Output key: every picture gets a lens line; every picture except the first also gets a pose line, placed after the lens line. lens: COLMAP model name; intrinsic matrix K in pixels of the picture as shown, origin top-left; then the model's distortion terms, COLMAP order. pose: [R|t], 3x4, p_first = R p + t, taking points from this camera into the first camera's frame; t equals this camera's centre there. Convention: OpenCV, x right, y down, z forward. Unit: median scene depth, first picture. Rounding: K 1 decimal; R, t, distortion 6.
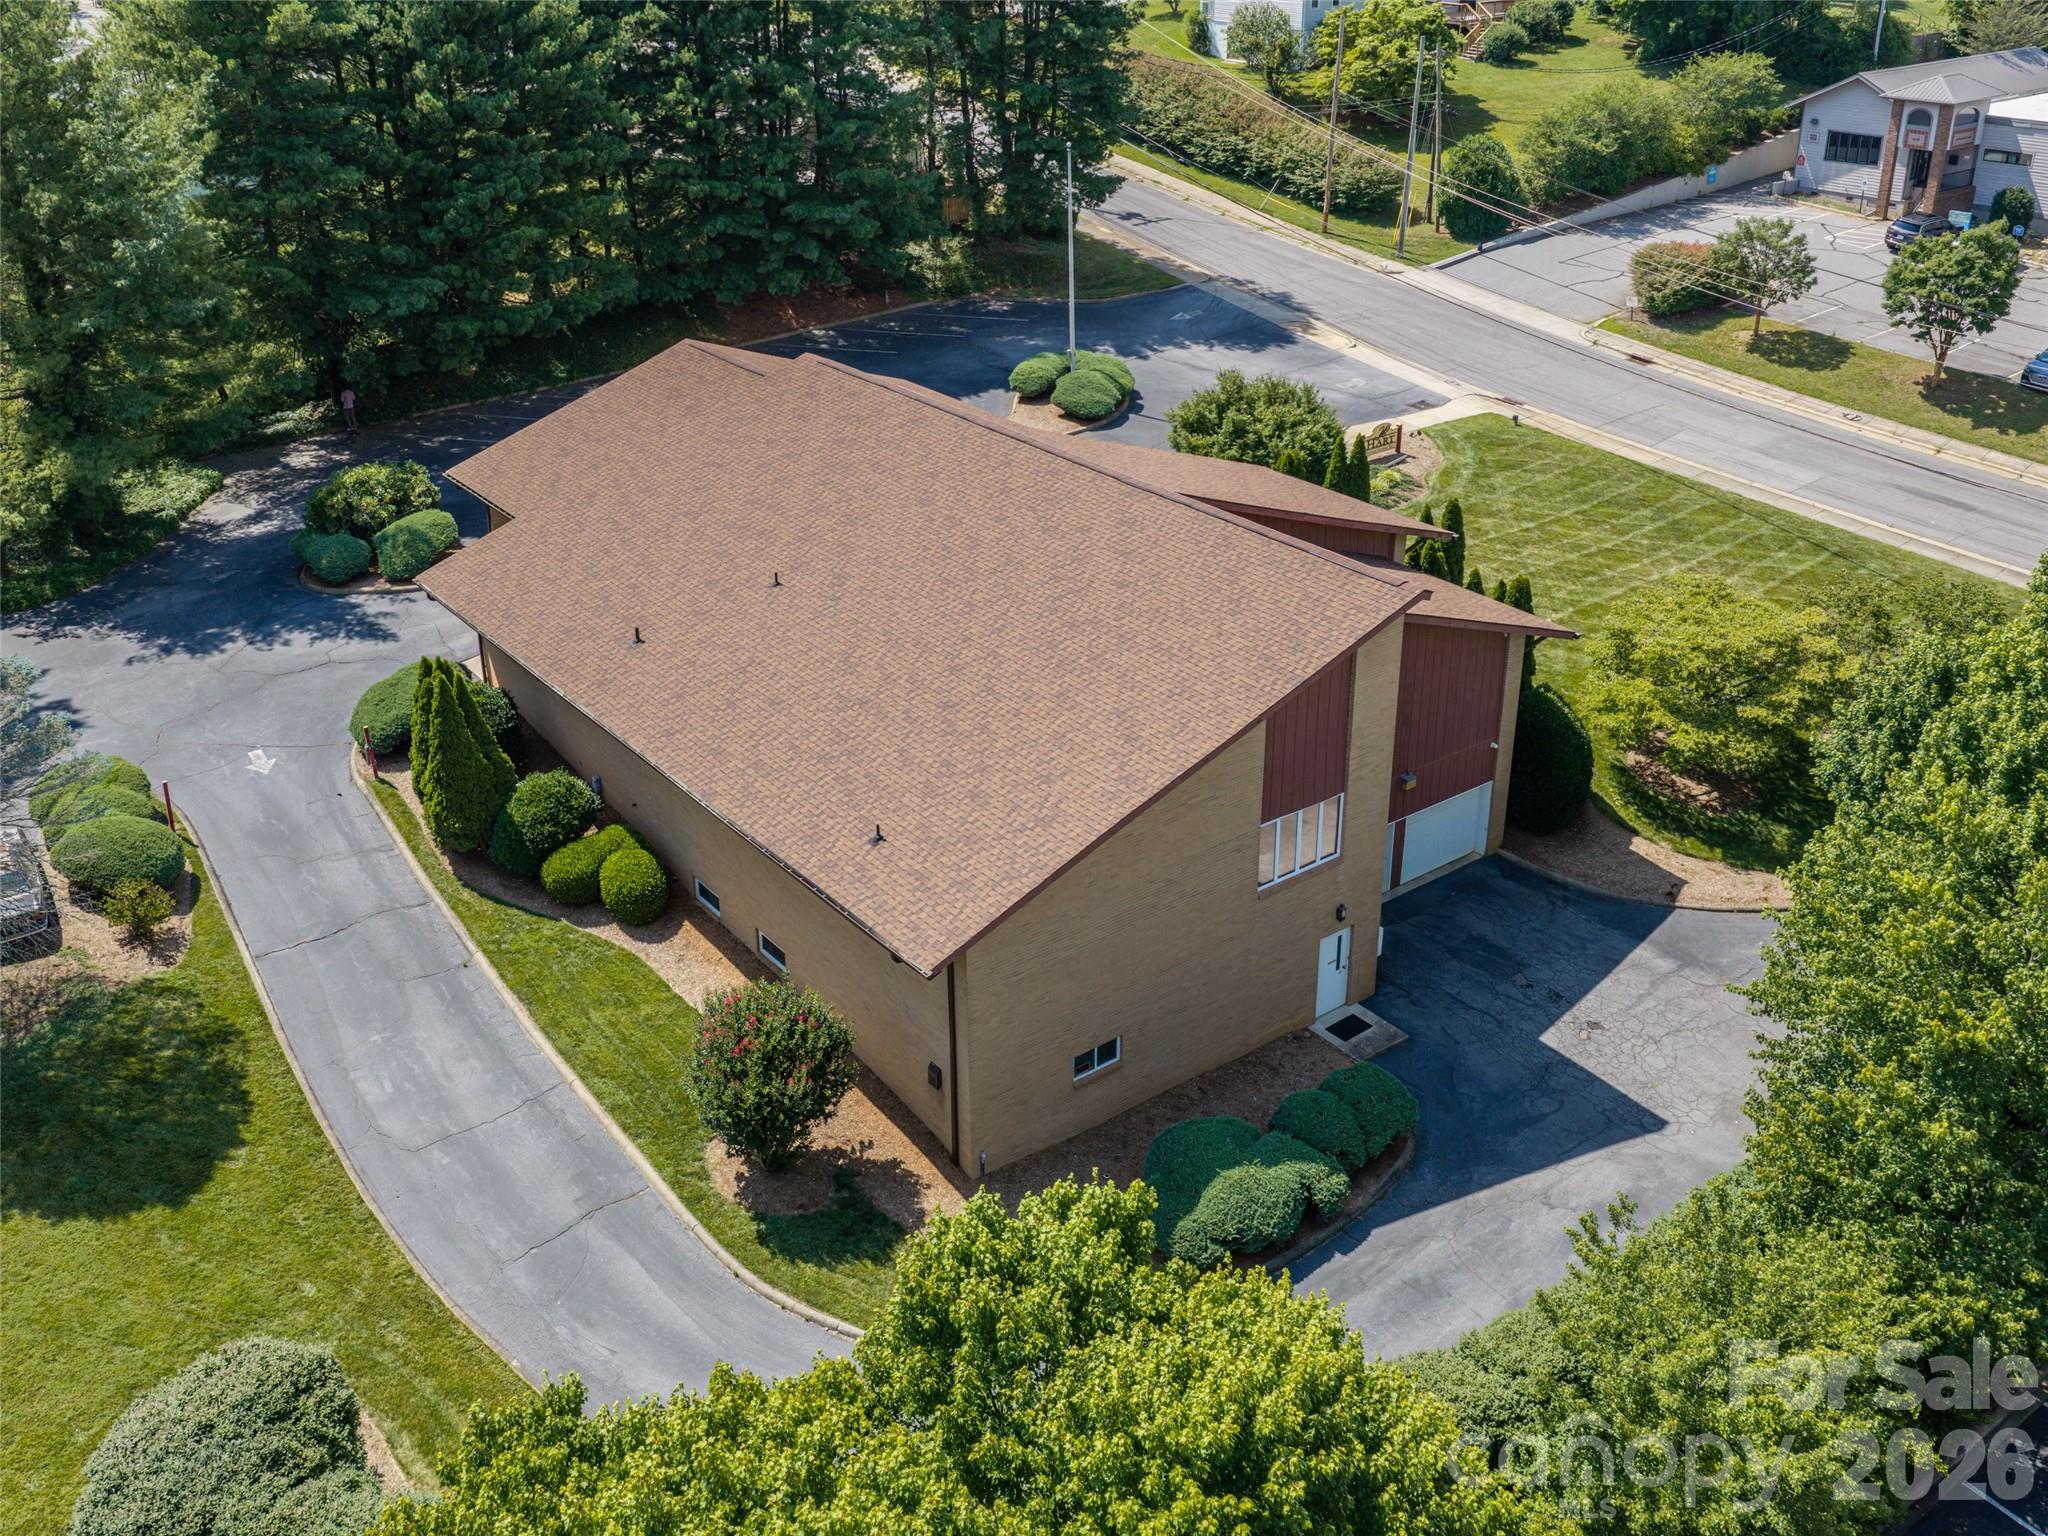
lens RADIAL K [[1713.9, 0, 1022.1], [0, 1713.9, 689.2], [0, 0, 1]] dist [0.001684, -0.008769]
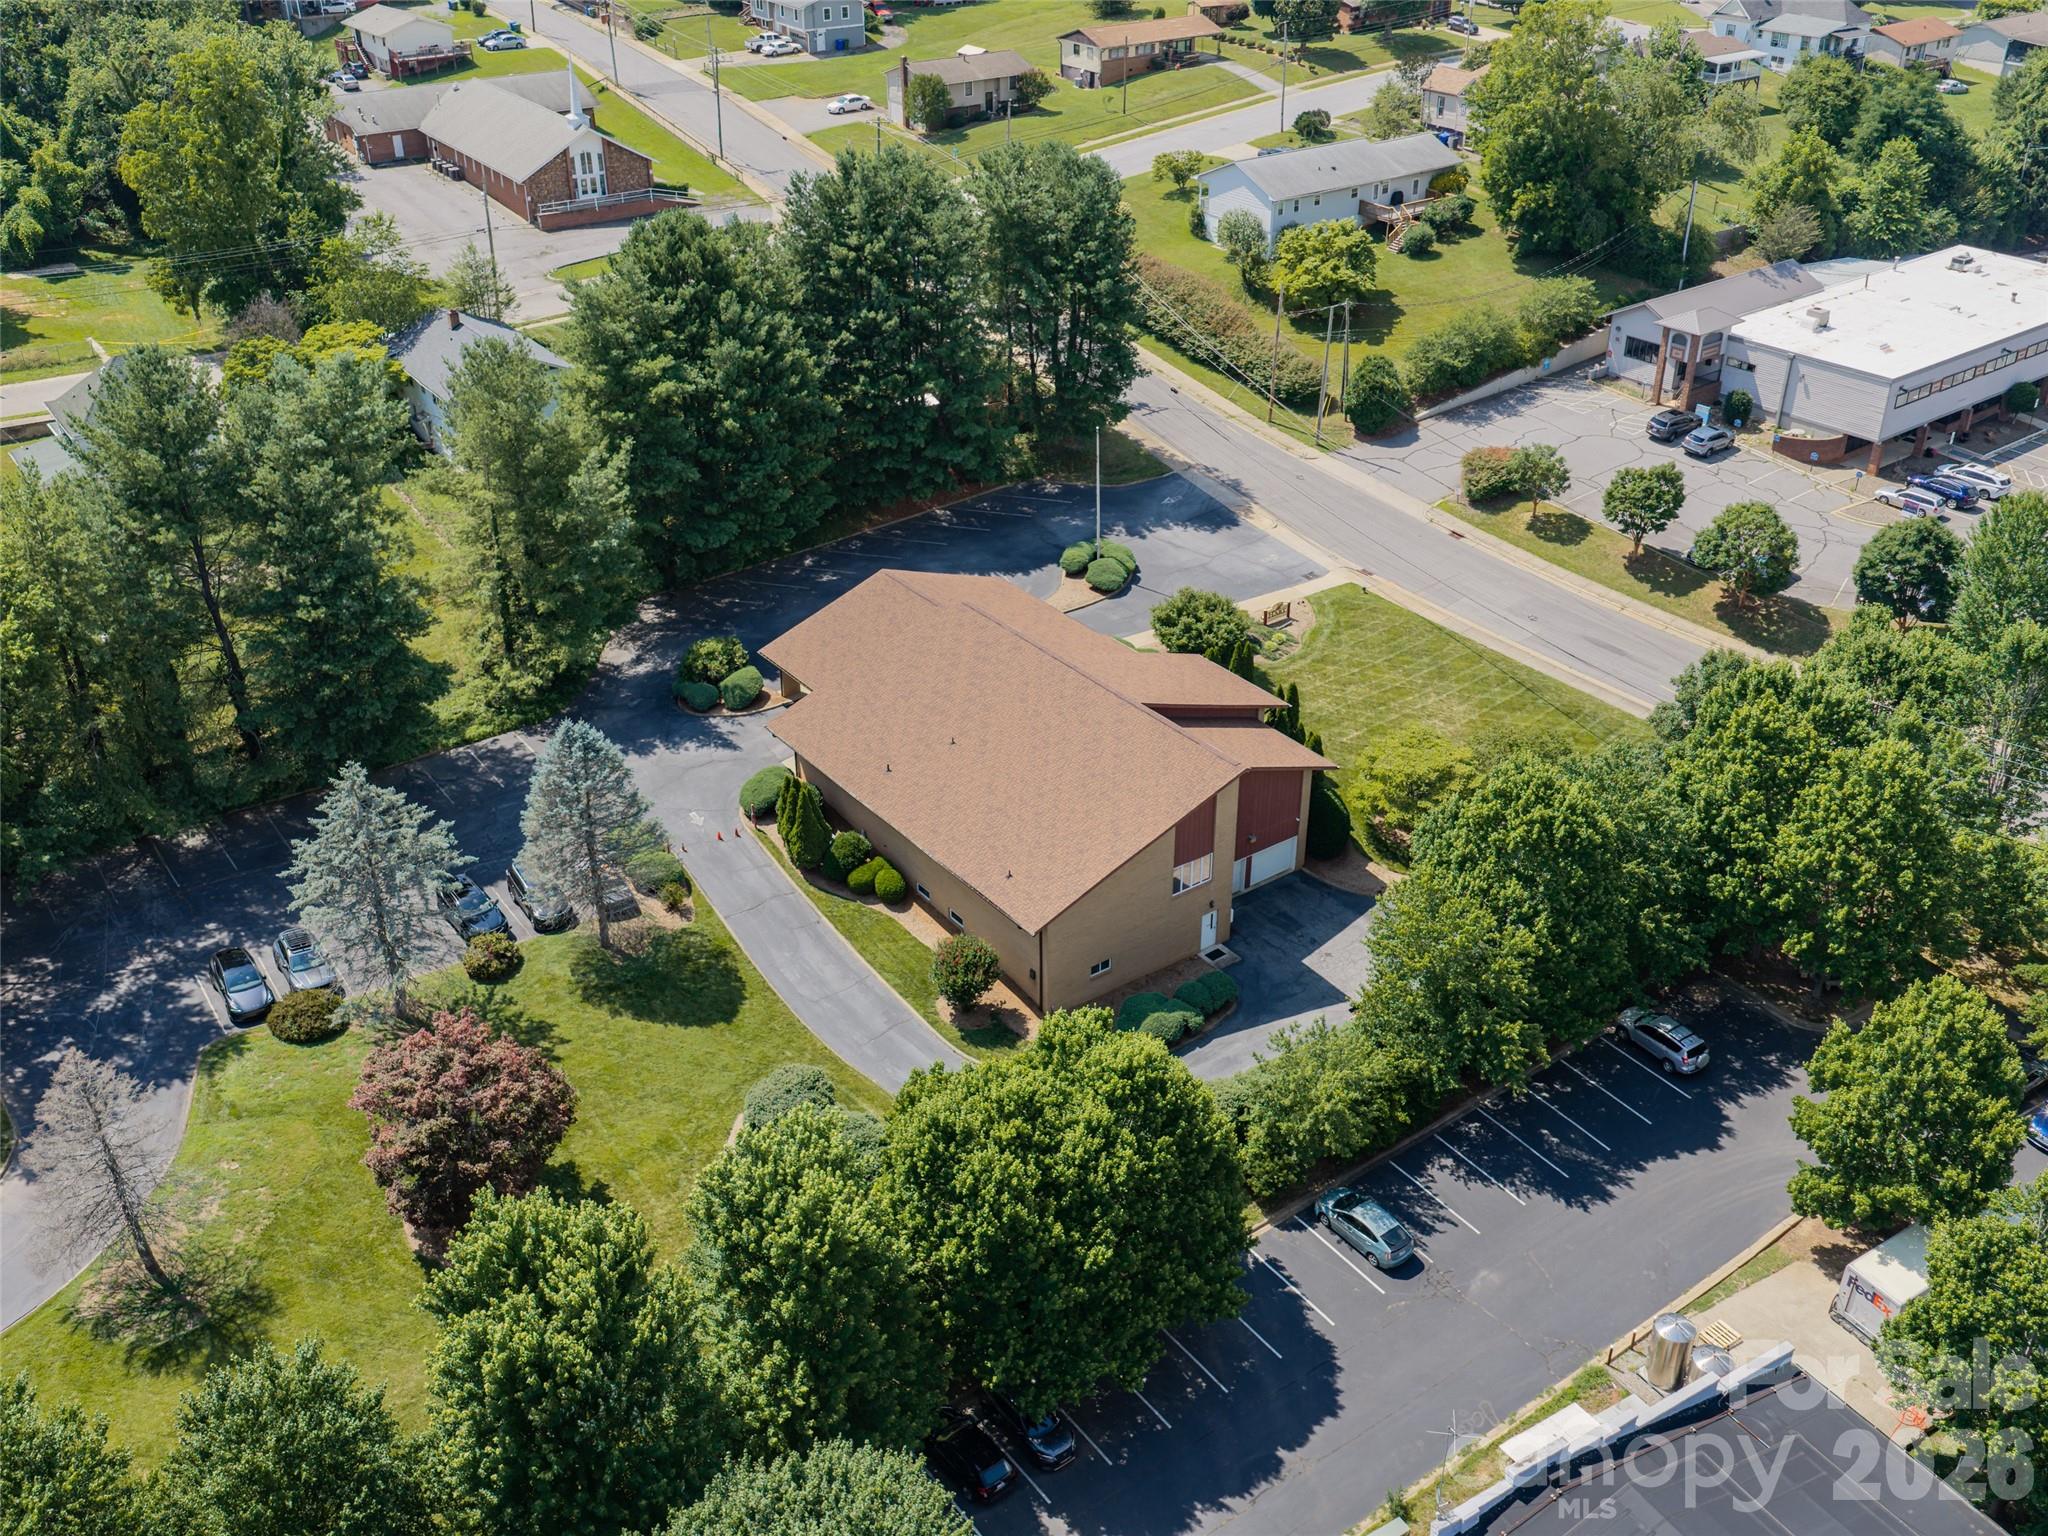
lens RADIAL K [[1769.9, 0, 1024.0], [0, 1769.9, 768.0], [0, 0, 1]] dist [0.006216, 0.002780]
pose [[0.999834, 0.010285, -0.015012, -0.020481], [-0.008603, 0.994097, 0.108155, -0.233250], [0.016036, -0.108008, 0.994021, -1.015353]]
